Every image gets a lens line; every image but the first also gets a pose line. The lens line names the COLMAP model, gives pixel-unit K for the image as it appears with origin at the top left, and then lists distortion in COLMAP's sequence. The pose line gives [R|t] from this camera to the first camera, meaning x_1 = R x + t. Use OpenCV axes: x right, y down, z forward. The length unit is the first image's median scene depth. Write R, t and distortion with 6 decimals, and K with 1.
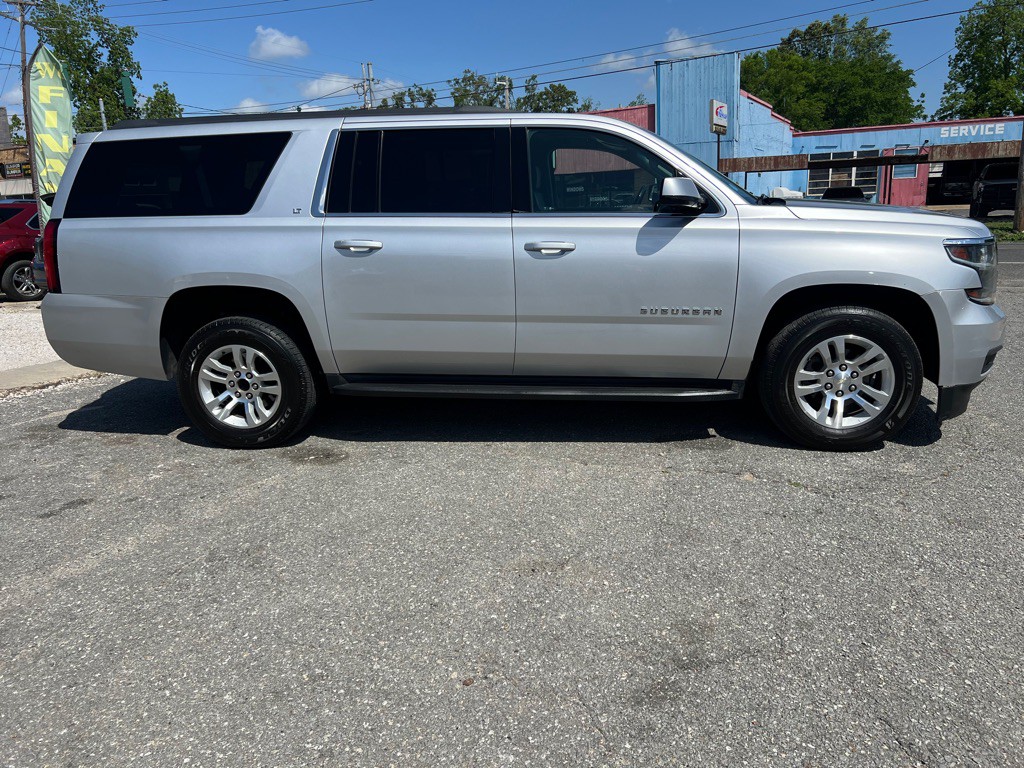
lens RADIAL K [[771.1, 0, 518.8], [0, 771.1, 378.8], [0, 0, 1]] dist [0.053934, -0.059695]
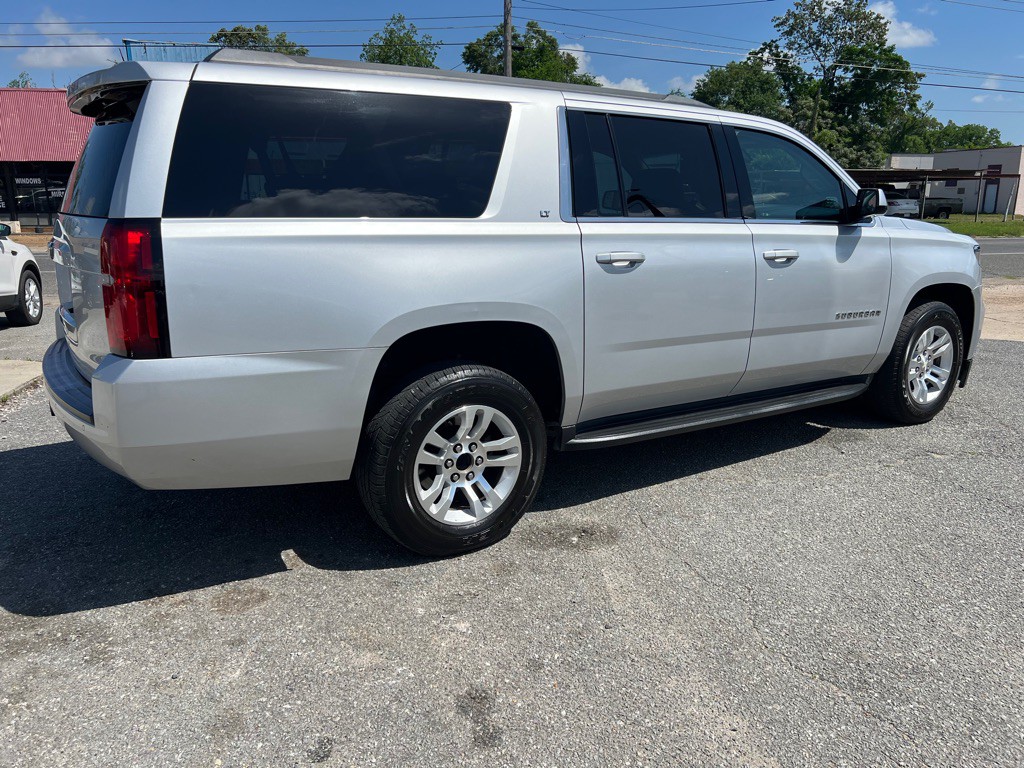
lens RADIAL K [[771.1, 0, 520.3], [0, 771.1, 383.3], [0, 0, 1]] dist [0.053934, -0.059695]
pose [[0.756473, -0.120327, 0.642861, -0.113395], [0.119666, 0.991802, 0.044824, -0.013136], [-0.642985, 0.043021, 0.764670, 0.065982]]
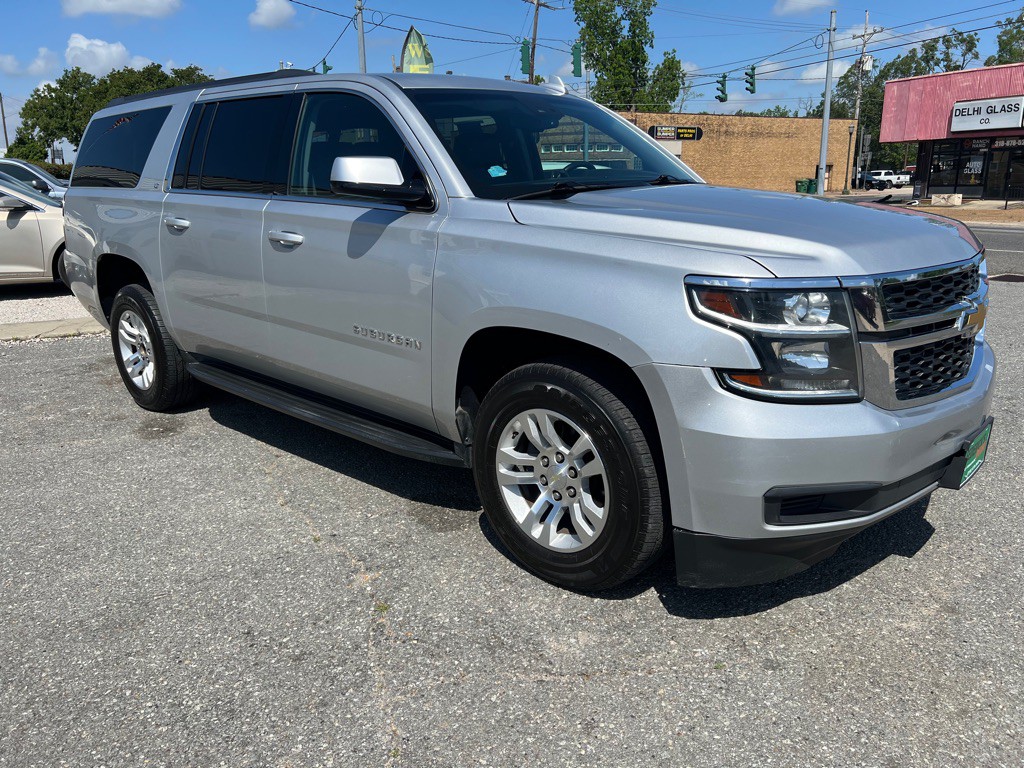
lens RADIAL K [[771.1, 0, 518.1], [0, 771.1, 380.5], [0, 0, 1]] dist [0.053934, -0.059695]
pose [[0.814868, 0.167310, -0.554976, 0.099823], [-0.140975, 0.985893, 0.090227, -0.017764], [0.562243, 0.004714, 0.826959, 0.061386]]
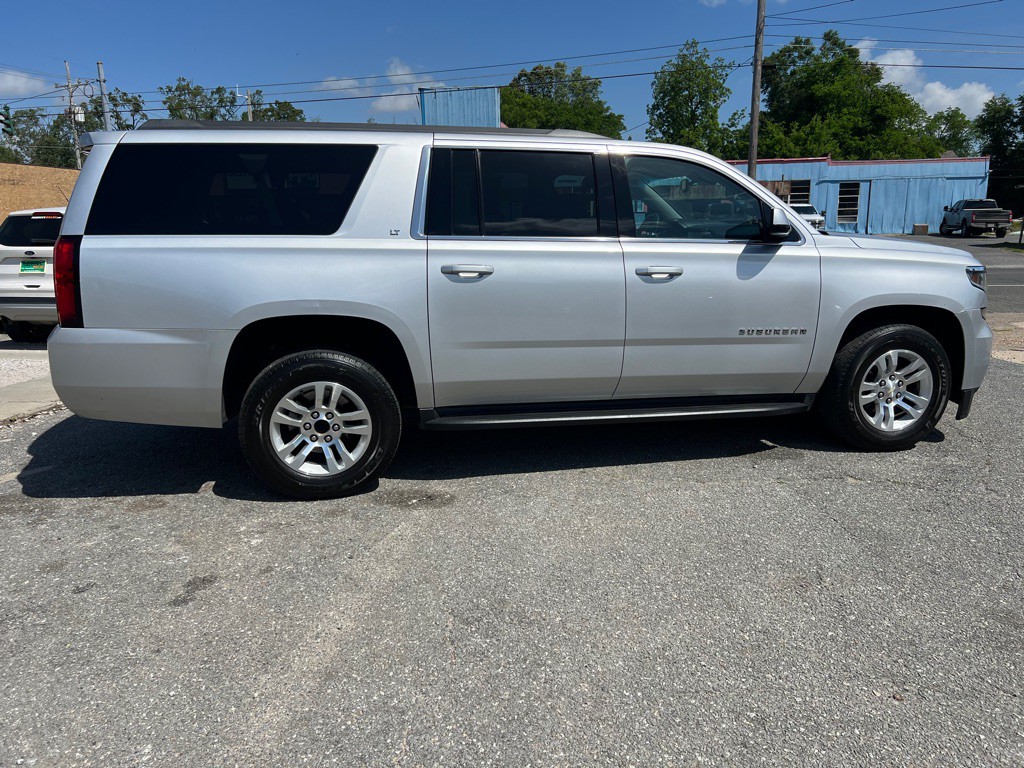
lens RADIAL K [[771.1, 0, 521.1], [0, 771.1, 382.6], [0, 0, 1]] dist [0.053934, -0.059695]
pose [[0.941031, -0.044590, 0.335369, -0.065512], [0.052776, 0.998489, -0.015332, -0.002536], [-0.334179, 0.032128, 0.941962, 0.014192]]
